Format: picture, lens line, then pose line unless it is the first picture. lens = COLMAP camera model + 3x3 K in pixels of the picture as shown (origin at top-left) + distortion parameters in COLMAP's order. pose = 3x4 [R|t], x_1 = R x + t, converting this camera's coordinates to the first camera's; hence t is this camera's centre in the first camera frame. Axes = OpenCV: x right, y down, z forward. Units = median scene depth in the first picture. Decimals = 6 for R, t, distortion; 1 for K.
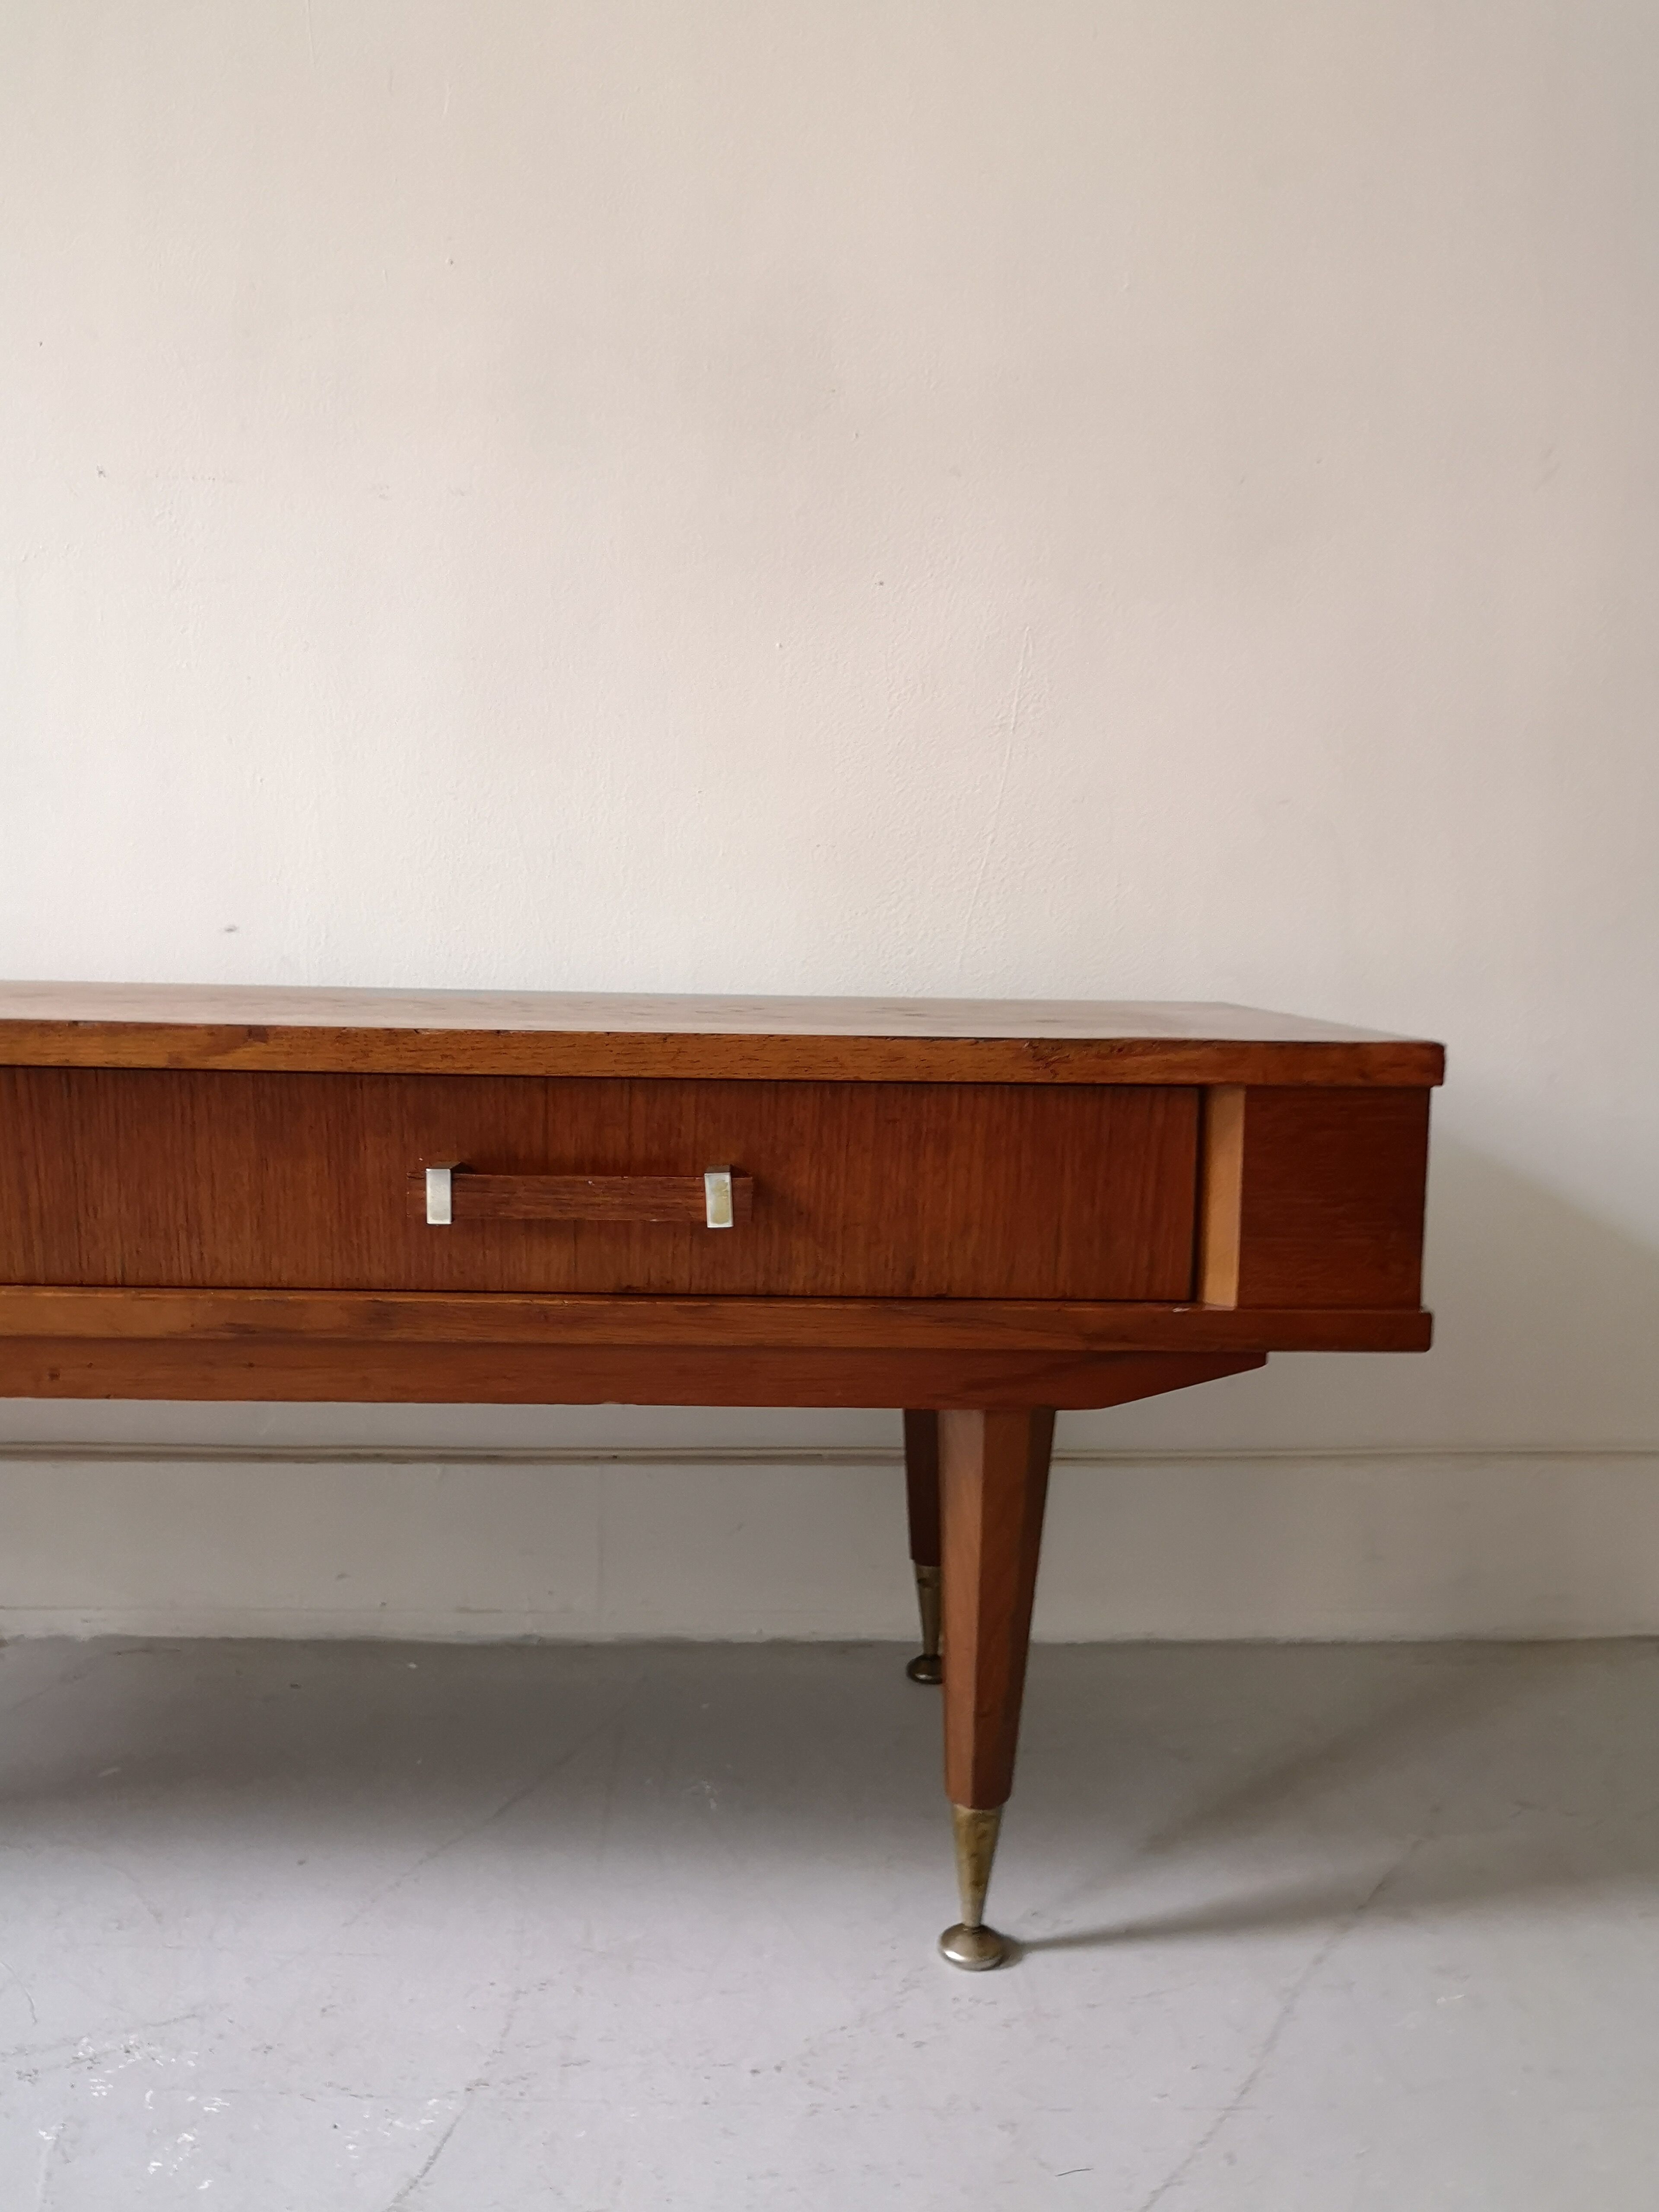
lens RADIAL K [[1767.5, 0, 832.0], [0, 1767.5, 1094.3], [0, 0, 1]] dist [-0.014932, 0.015047]
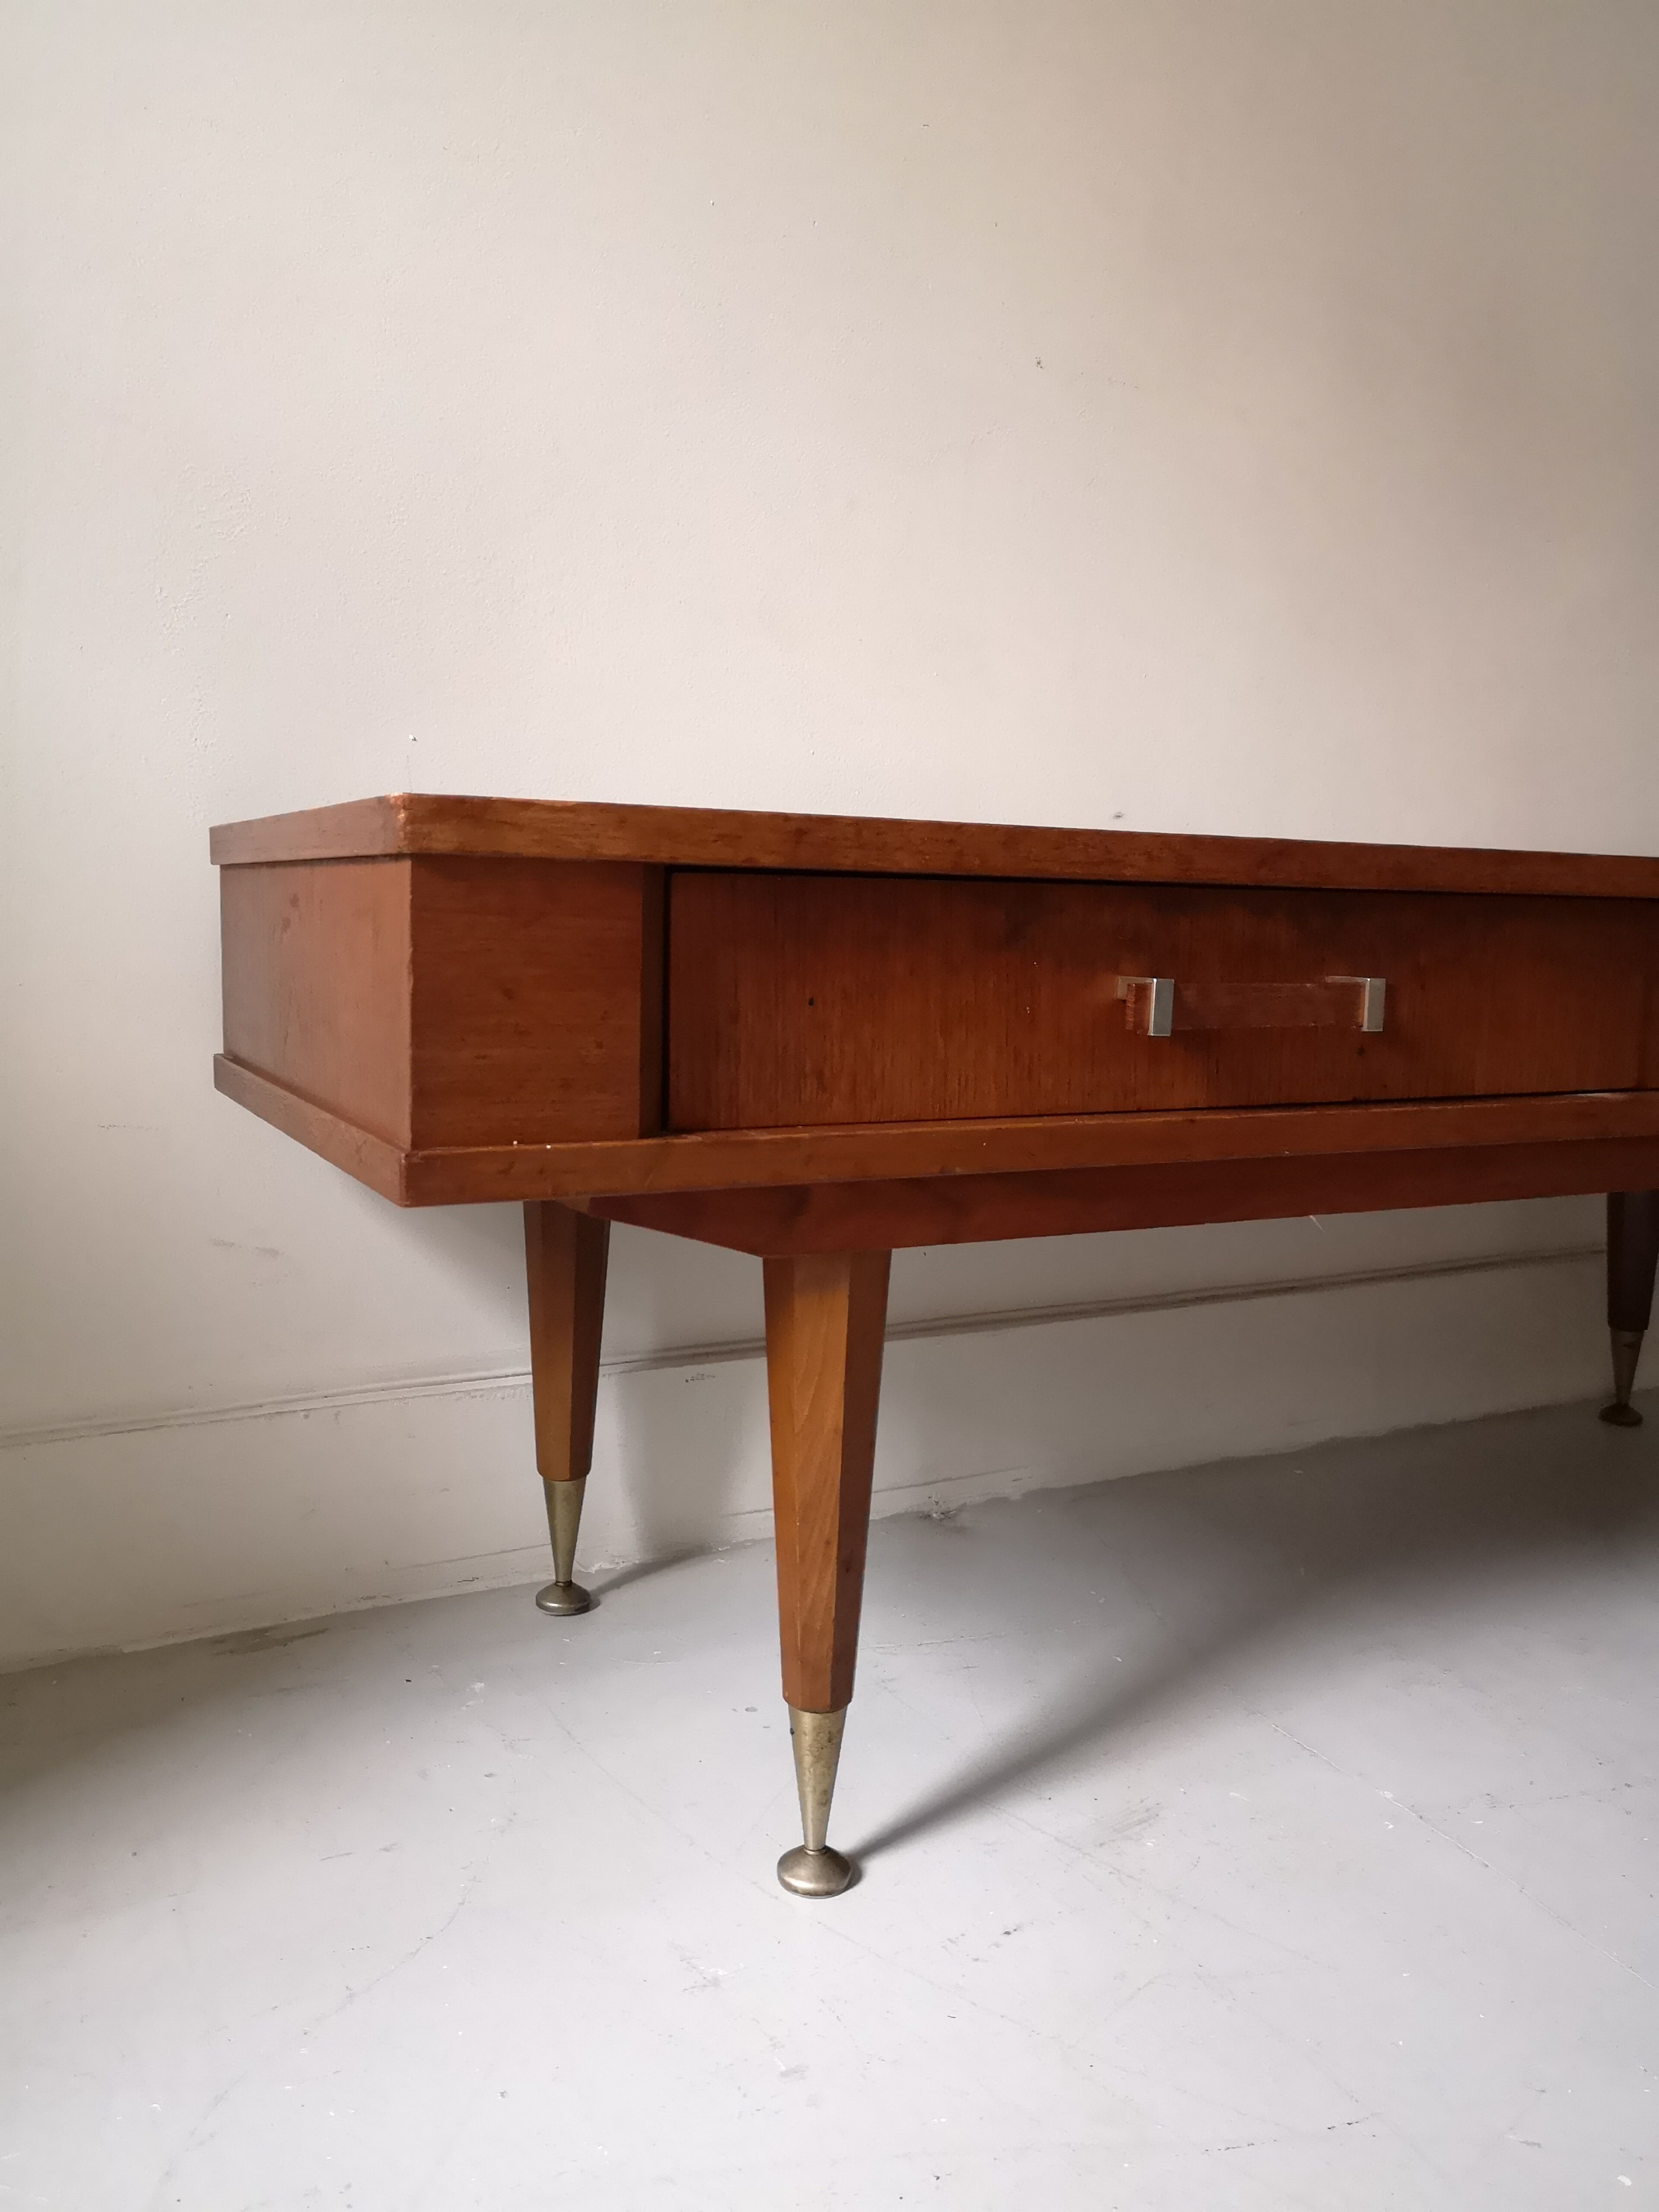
lens RADIAL K [[1767.5, 0, 836.0], [0, 1767.5, 1108.4], [0, 0, 1]] dist [-0.014932, 0.015047]
pose [[0.889272, -0.048429, 0.454808, -1.478426], [0.032372, 0.998549, 0.043033, 0.050399], [-0.456233, -0.023545, 0.889549, 0.200885]]
